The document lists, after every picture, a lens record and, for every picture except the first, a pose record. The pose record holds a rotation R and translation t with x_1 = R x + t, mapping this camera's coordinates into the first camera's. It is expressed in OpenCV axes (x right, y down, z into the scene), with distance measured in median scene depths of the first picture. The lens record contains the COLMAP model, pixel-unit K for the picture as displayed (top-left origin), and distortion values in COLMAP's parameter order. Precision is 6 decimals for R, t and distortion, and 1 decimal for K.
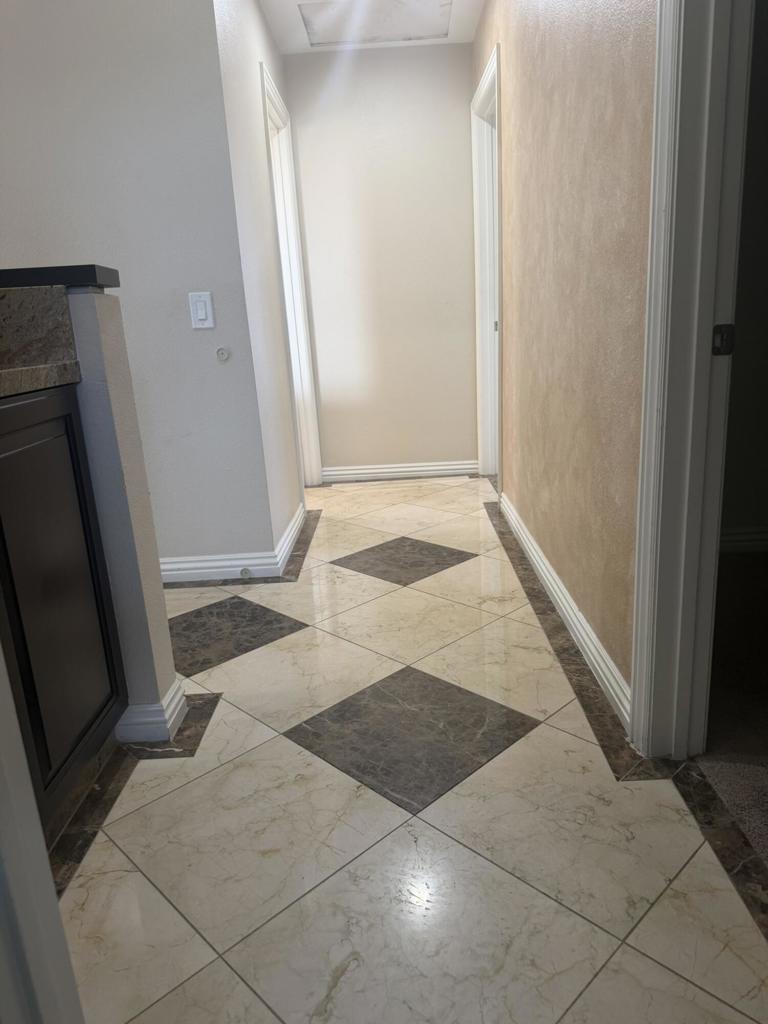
lens RADIAL K [[719.7, 0, 384.0], [0, 719.7, 512.0], [0, 0, 1]] dist [0.185208, -0.331685]
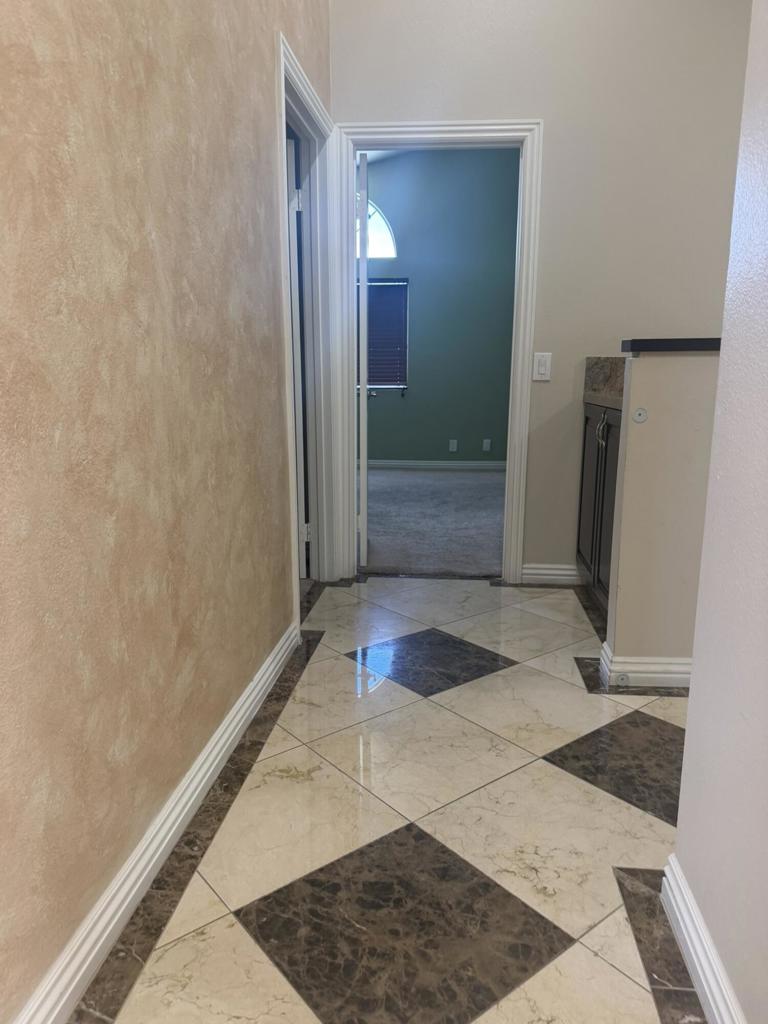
lens RADIAL K [[719.7, 0, 384.0], [0, 719.7, 512.0], [0, 0, 1]] dist [0.185208, -0.331685]
pose [[-0.993976, 0.039553, 0.102210, -0.023582], [0.079417, 0.902639, 0.423007, -0.439259], [-0.075527, 0.428576, -0.900343, 1.614221]]
